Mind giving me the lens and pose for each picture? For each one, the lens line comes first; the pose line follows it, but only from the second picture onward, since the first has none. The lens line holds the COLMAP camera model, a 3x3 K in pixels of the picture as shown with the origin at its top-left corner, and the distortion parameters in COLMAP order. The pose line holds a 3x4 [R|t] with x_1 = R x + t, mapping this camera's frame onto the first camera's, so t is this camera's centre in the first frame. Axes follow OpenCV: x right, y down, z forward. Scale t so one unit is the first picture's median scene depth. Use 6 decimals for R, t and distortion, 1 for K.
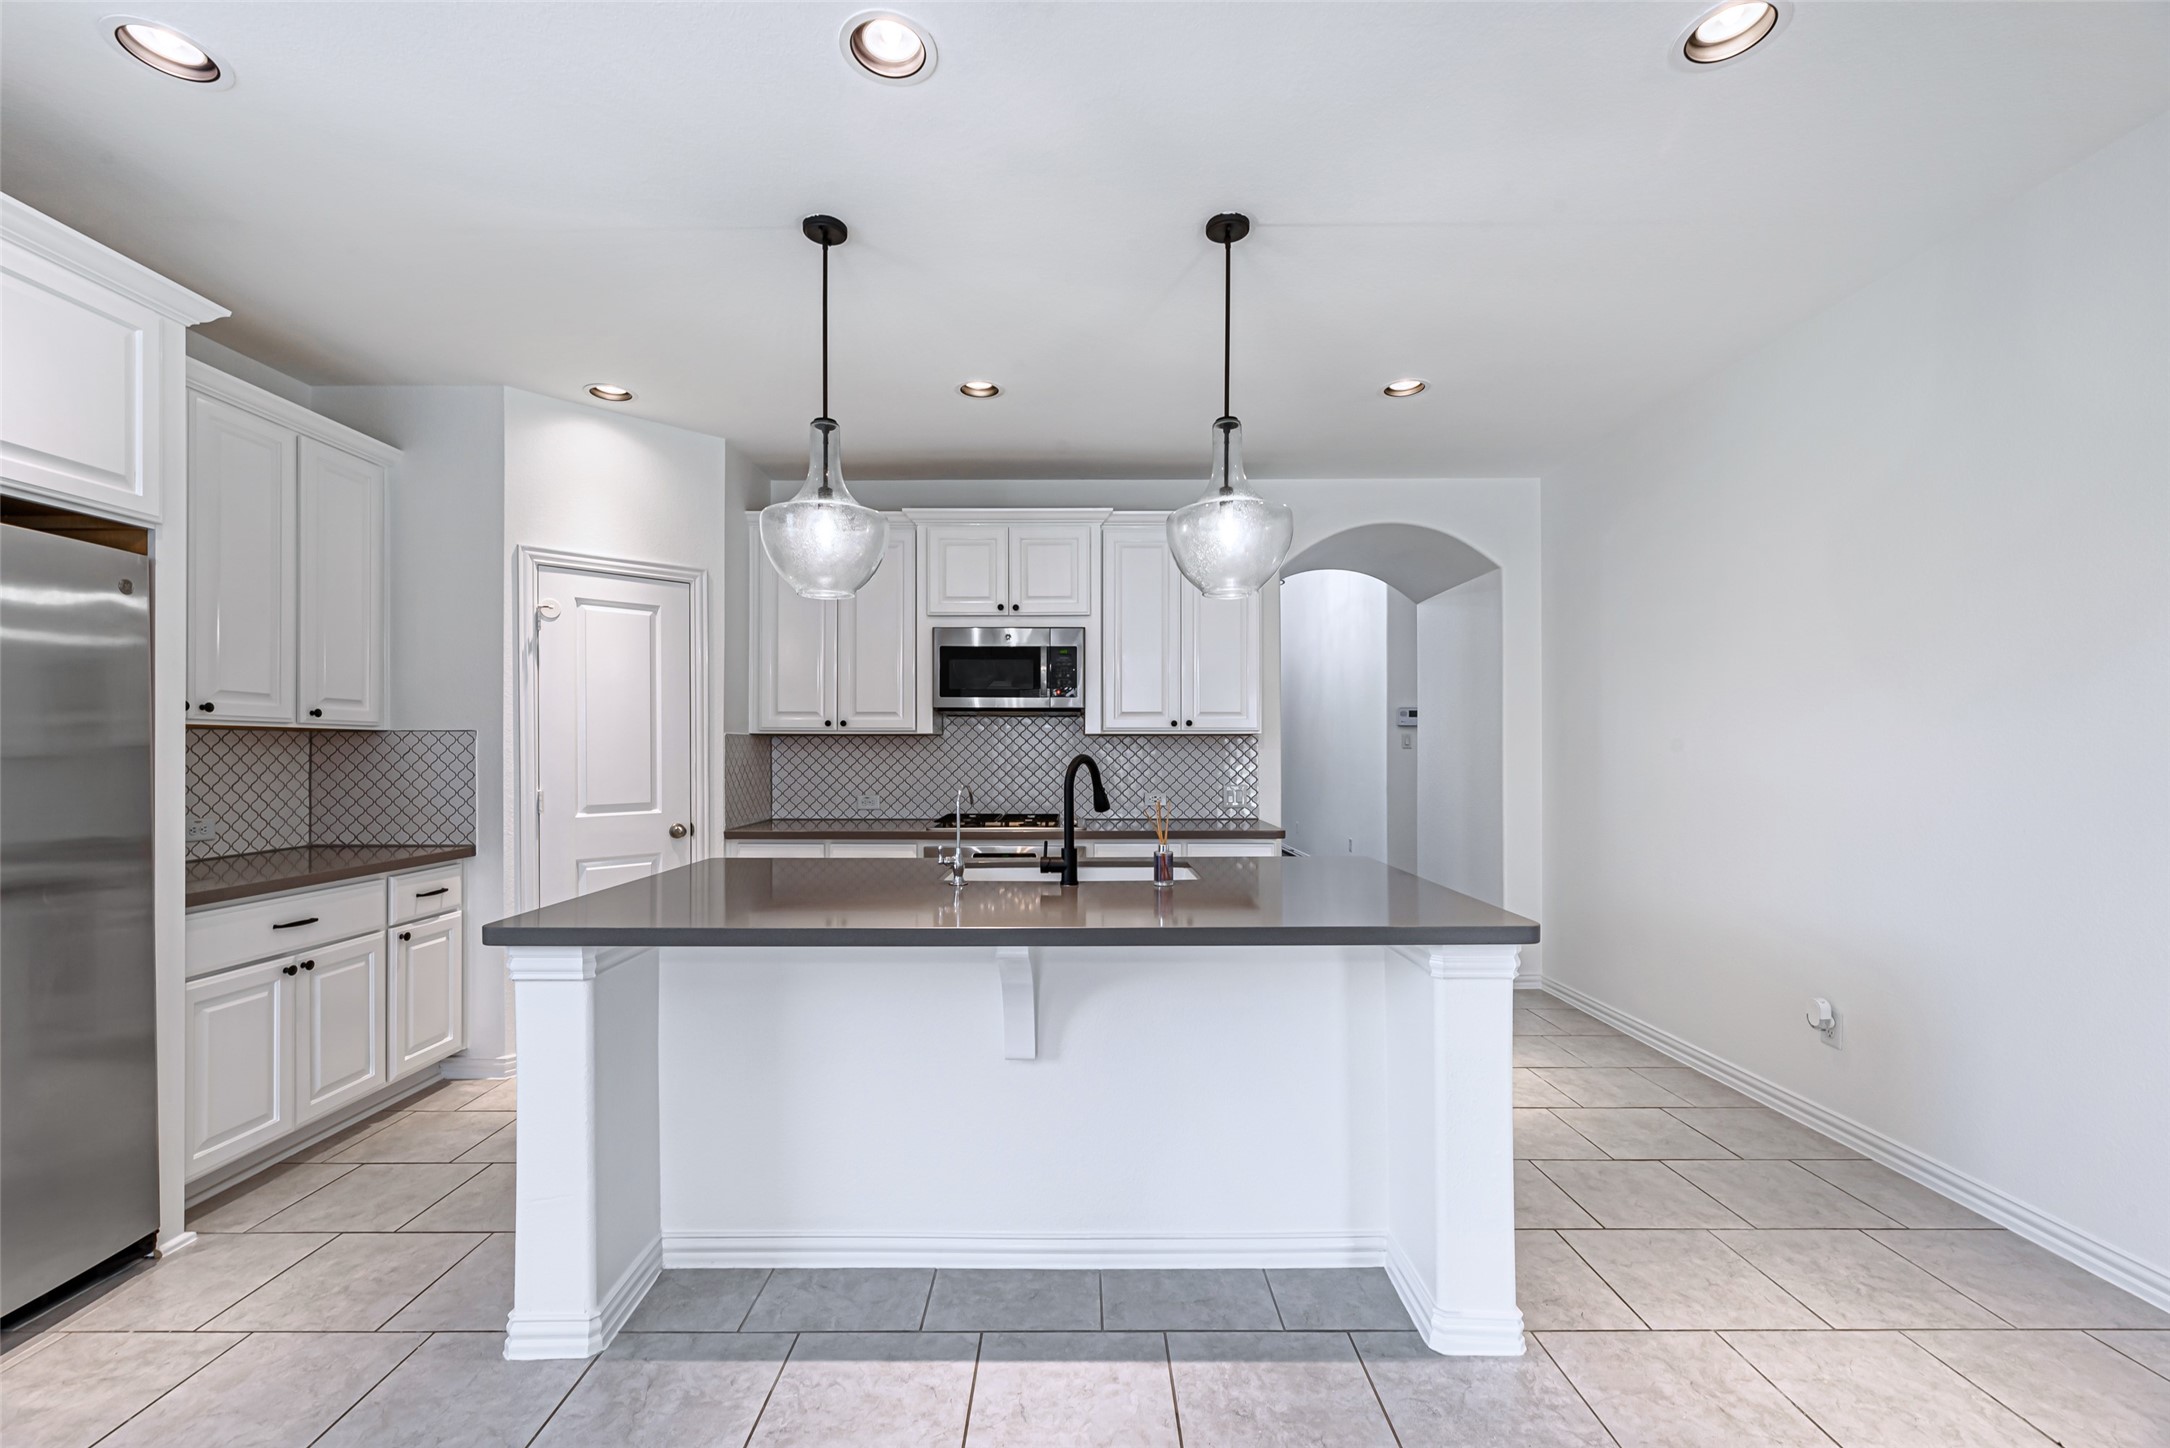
lens RADIAL K [[897.2, 0, 1066.2], [0, 897.2, 747.6], [0, 0, 1]] dist [0.001480, 0.000250]
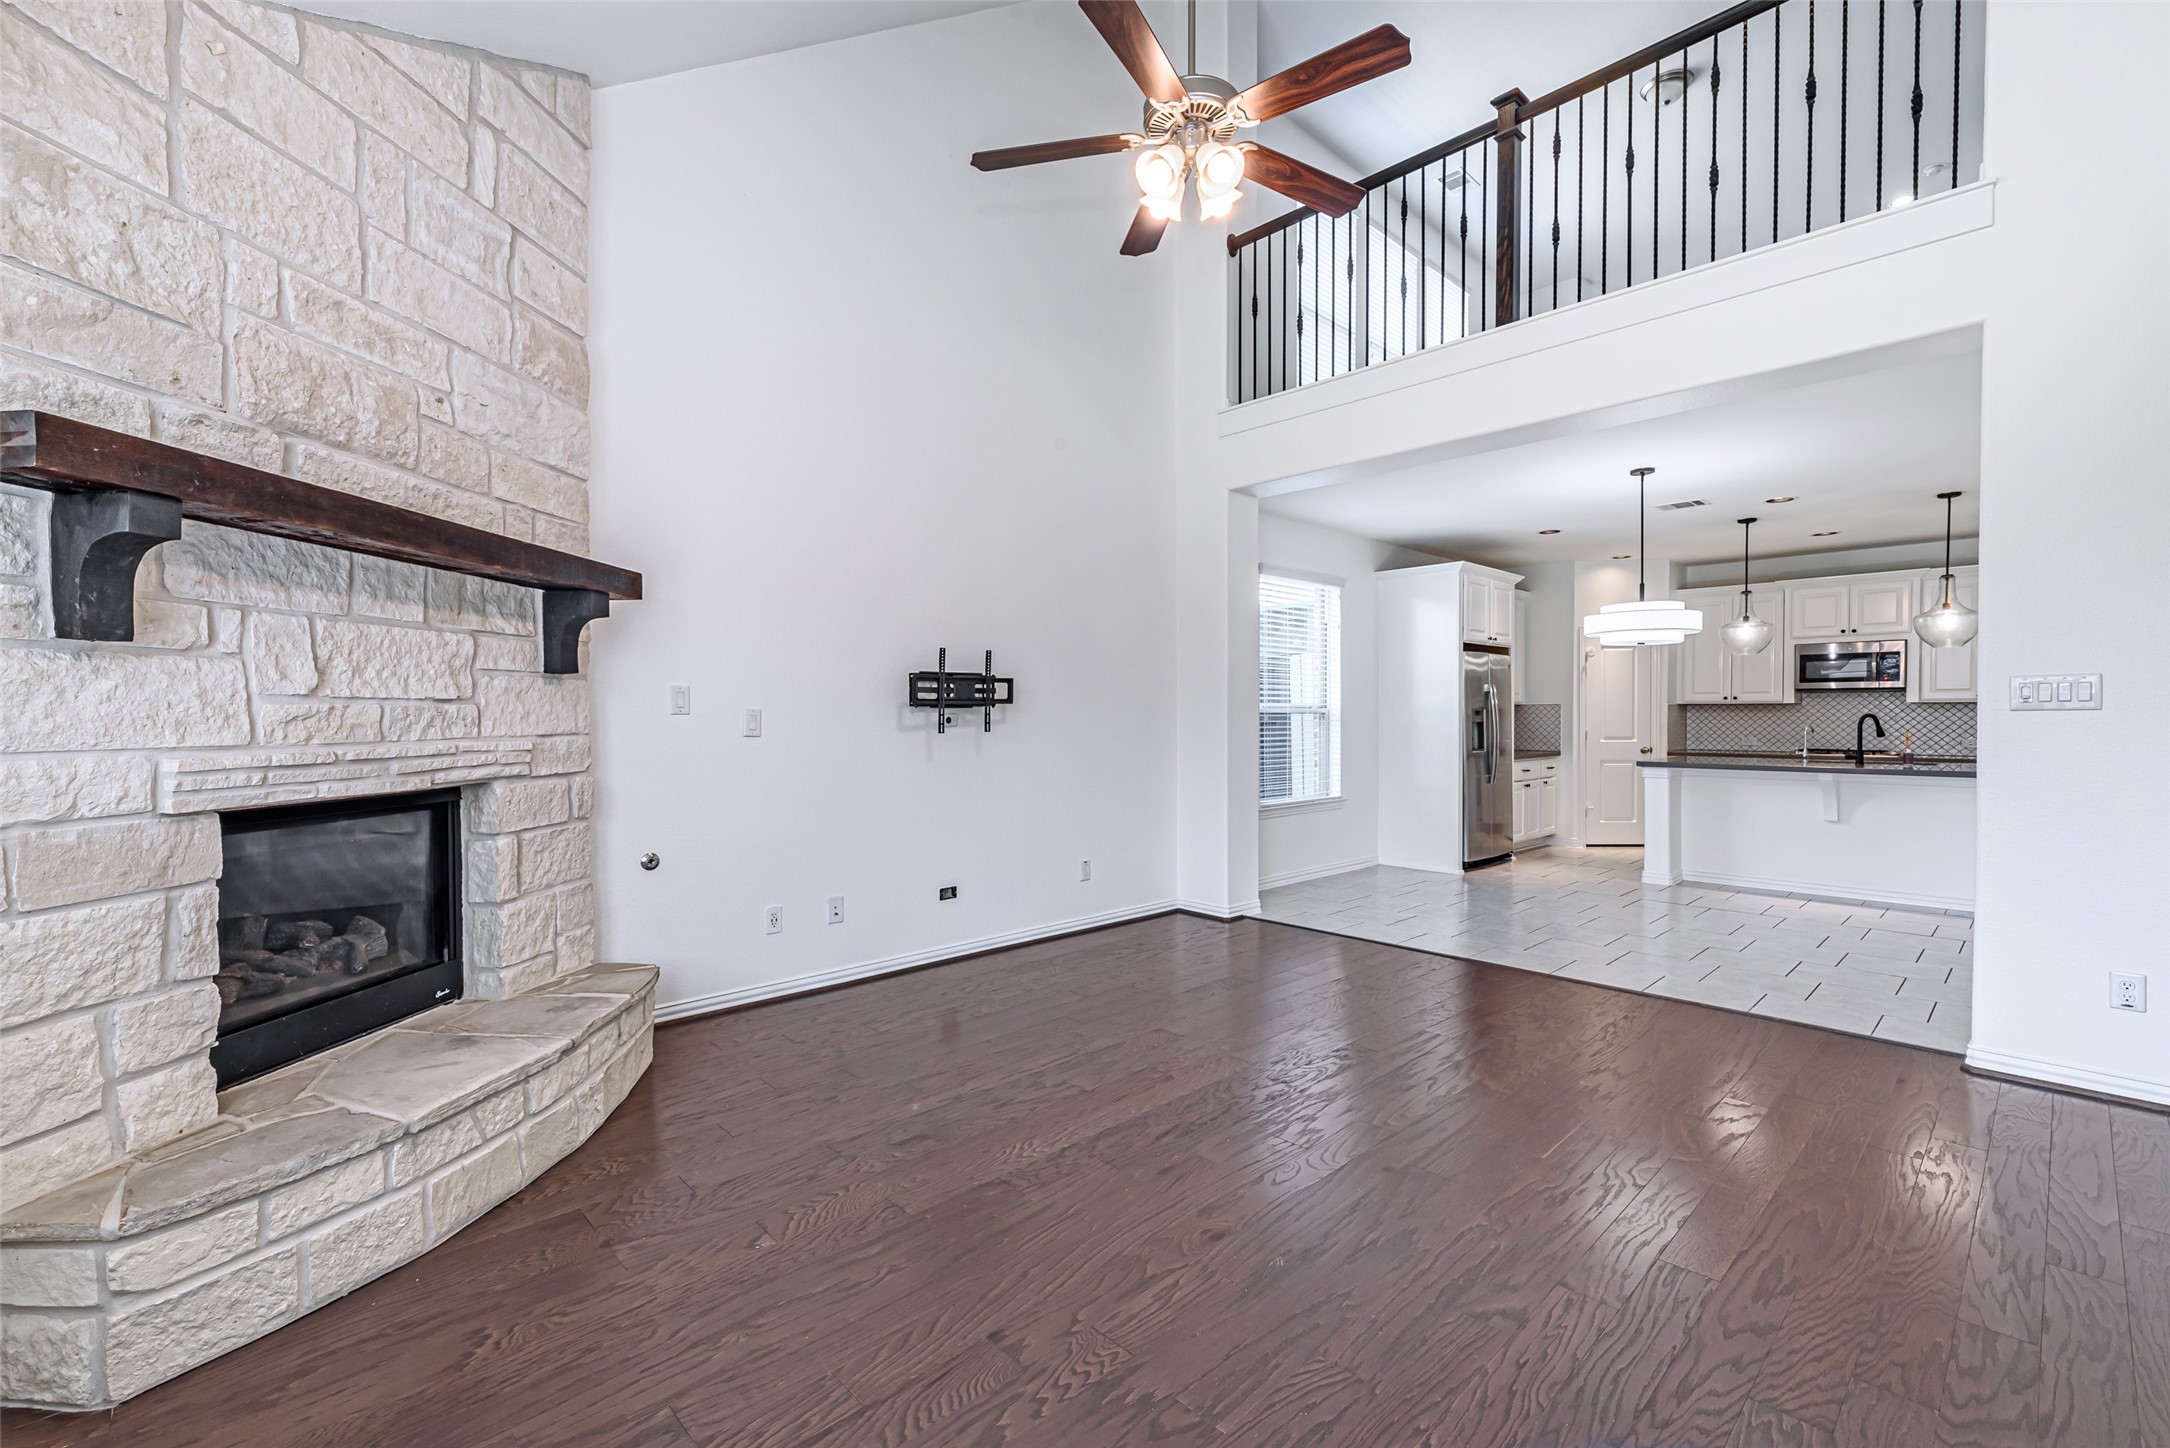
lens RADIAL K [[911.6, 0, 1092.1], [0, 911.6, 729.5], [0, 0, 1]] dist [-0.001263, -0.000169]
pose [[0.693083, 0.012023, -0.720758, 0.243639], [0.002436, 0.999816, 0.019021, -0.001002], [0.720854, -0.014939, 0.692926, -1.622244]]
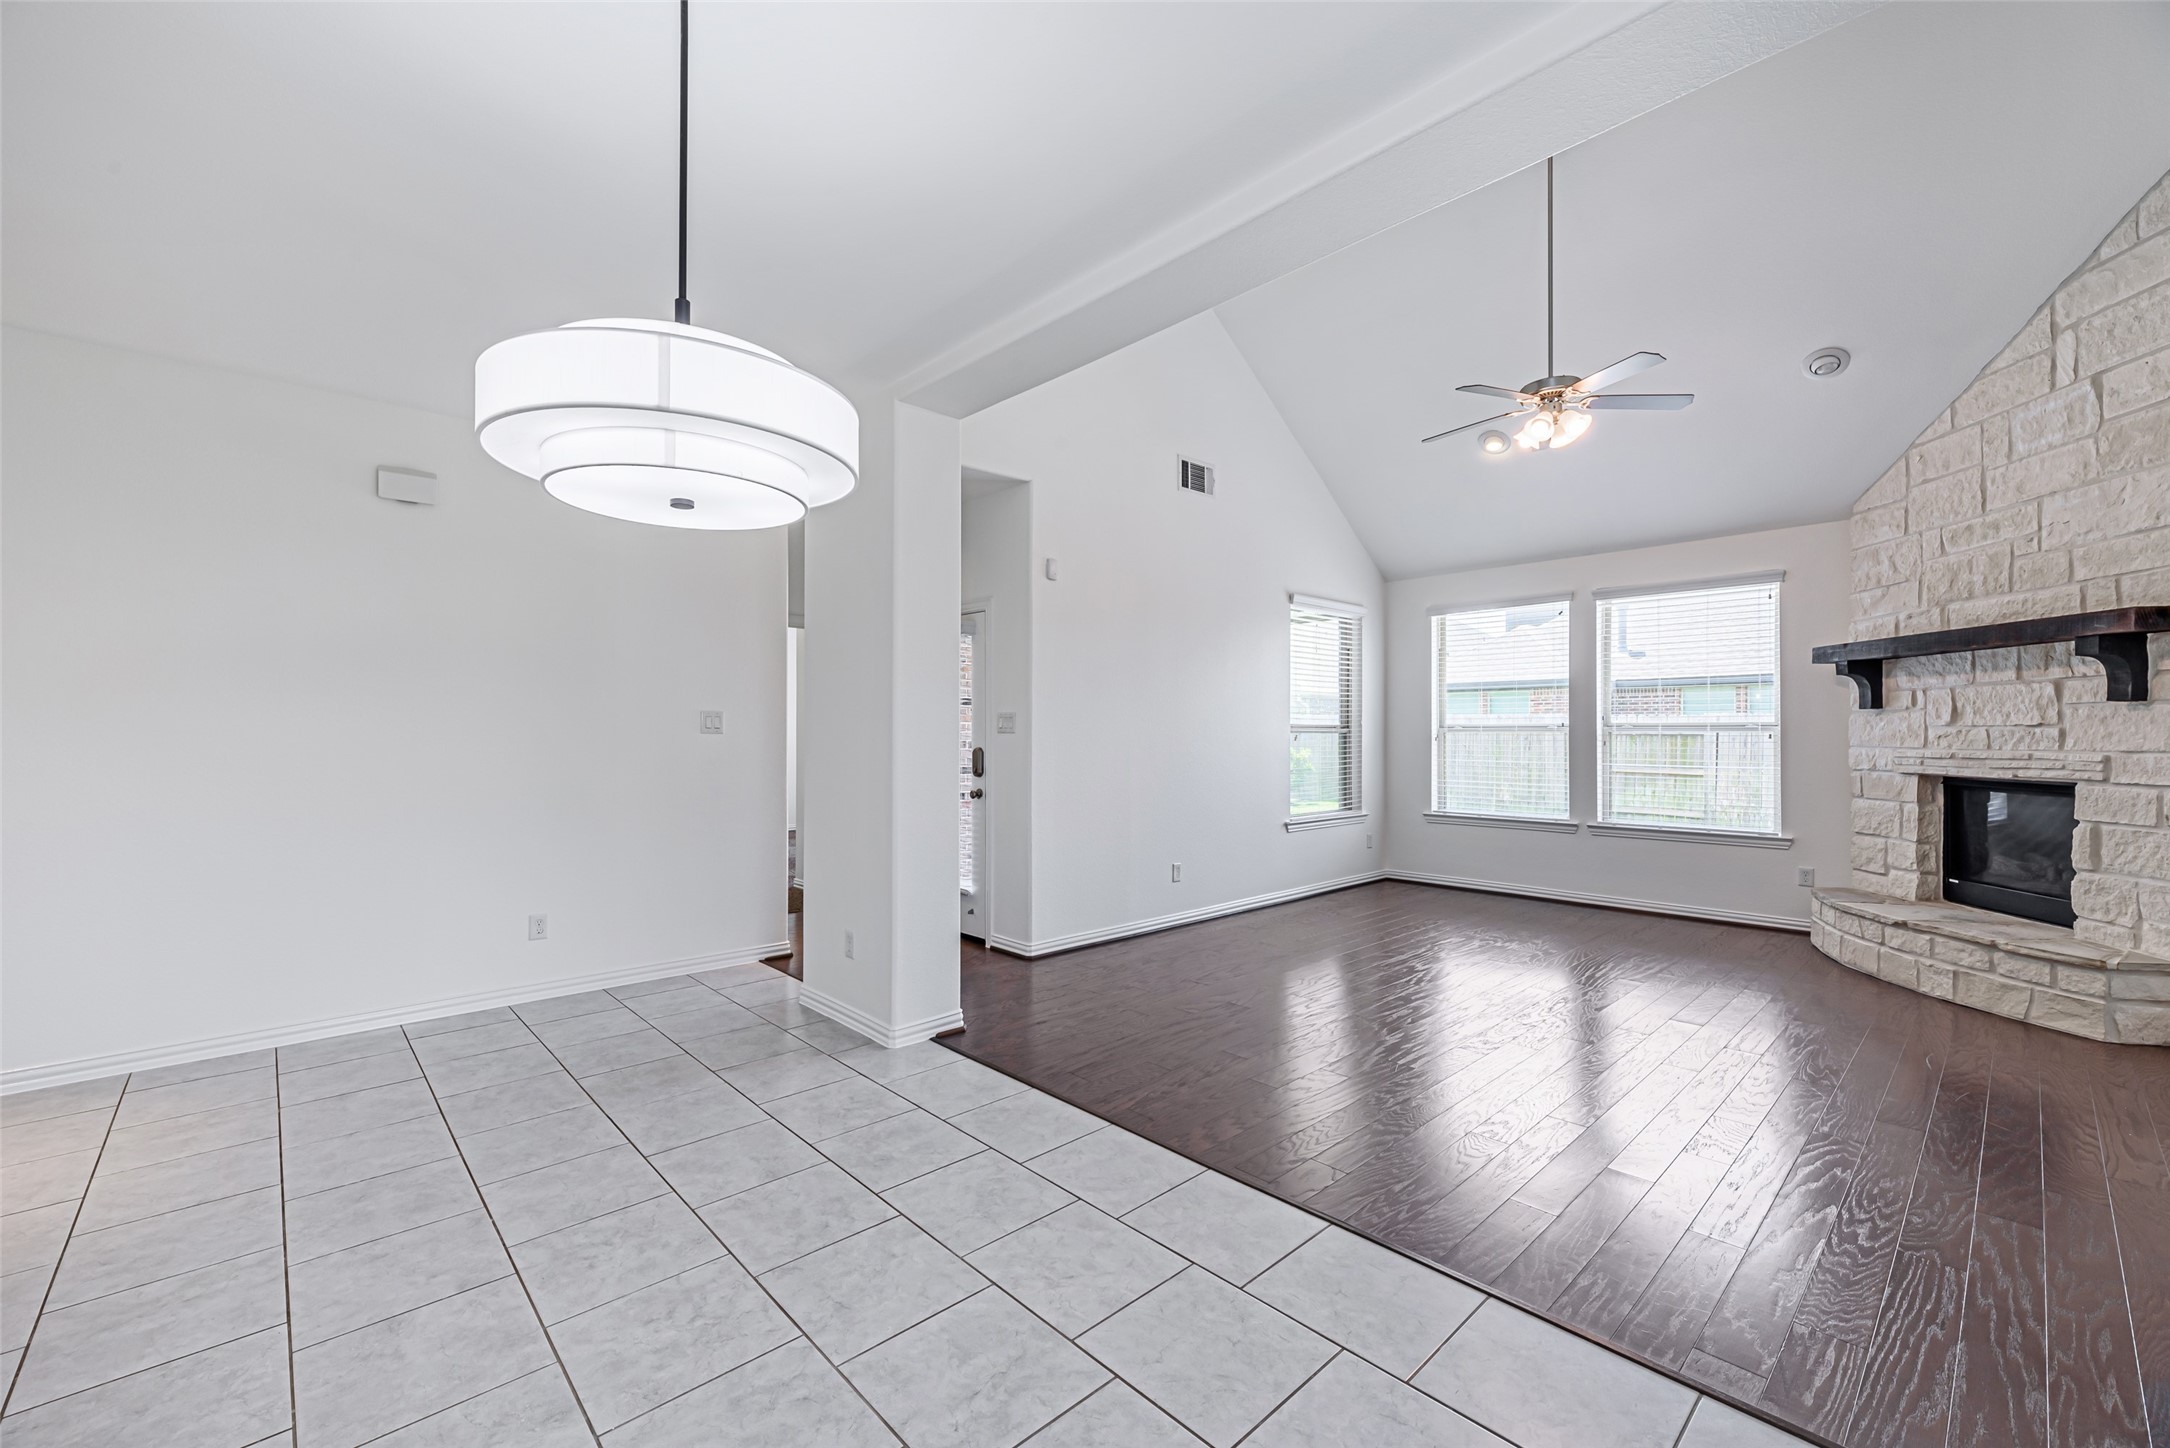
lens RADIAL K [[879.3, 0, 1072.7], [0, 879.3, 732.4], [0, 0, 1]] dist [0.000656, -0.000149]
pose [[-0.676724, 0.003337, 0.736229, -0.657738], [0.000666, 0.999992, -0.003921, 0.000462], [-0.736236, -0.002163, -0.676721, 0.214679]]
